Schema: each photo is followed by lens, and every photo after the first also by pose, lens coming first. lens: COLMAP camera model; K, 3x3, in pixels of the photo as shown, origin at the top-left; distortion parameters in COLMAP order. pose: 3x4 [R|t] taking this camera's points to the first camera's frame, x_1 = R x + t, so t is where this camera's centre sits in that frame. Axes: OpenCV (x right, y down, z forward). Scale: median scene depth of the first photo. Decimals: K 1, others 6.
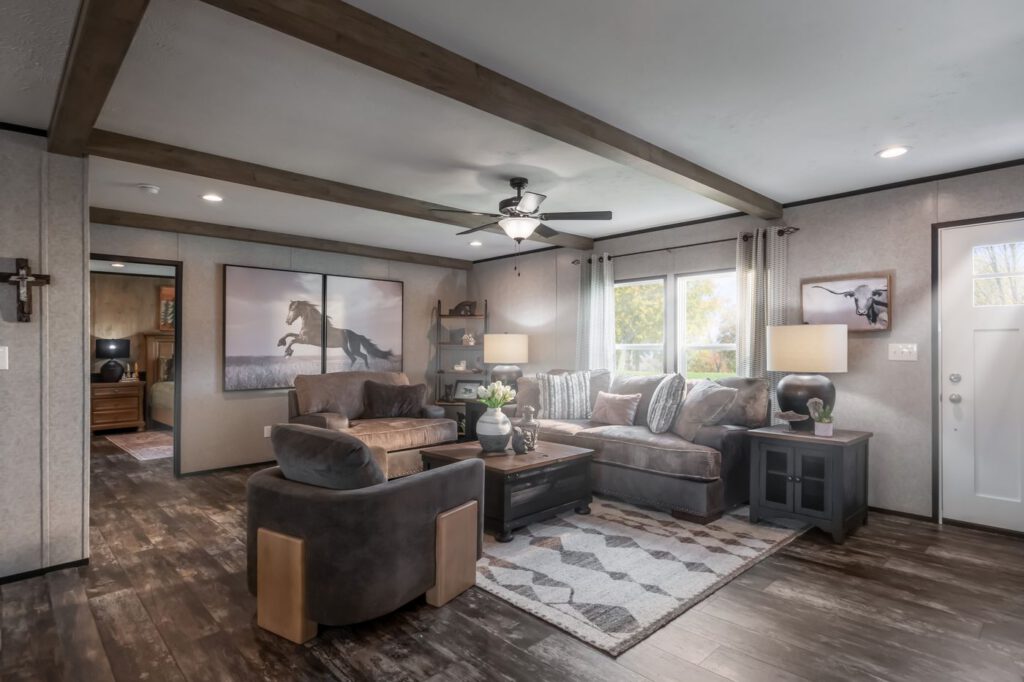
lens RADIAL K [[540.5, 0, 530.2], [0, 540.5, 344.1], [0, 0, 1]] dist [0.001343, 0.000488]
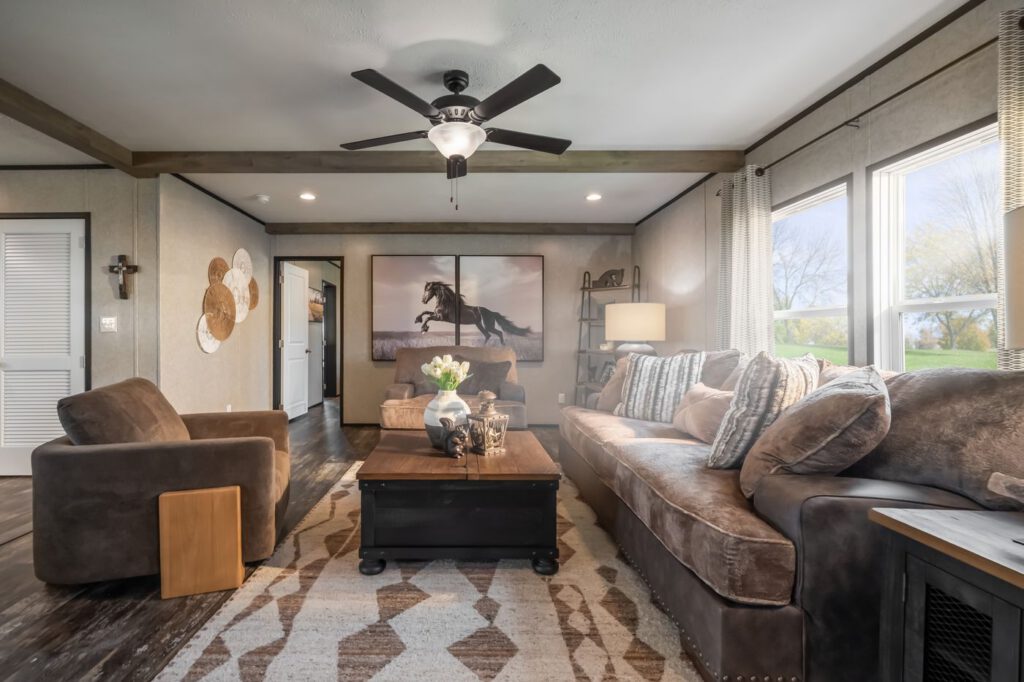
lens RADIAL K [[454.1, 0, 511.2], [0, 454.1, 335.3], [0, 0, 1]] dist [-0.001221, -0.000179]
pose [[0.705966, -0.004135, -0.708234, 0.447556], [0.002967, 0.999991, -0.002882, 0.042565], [0.708240, -0.000067, 0.705972, 0.607313]]
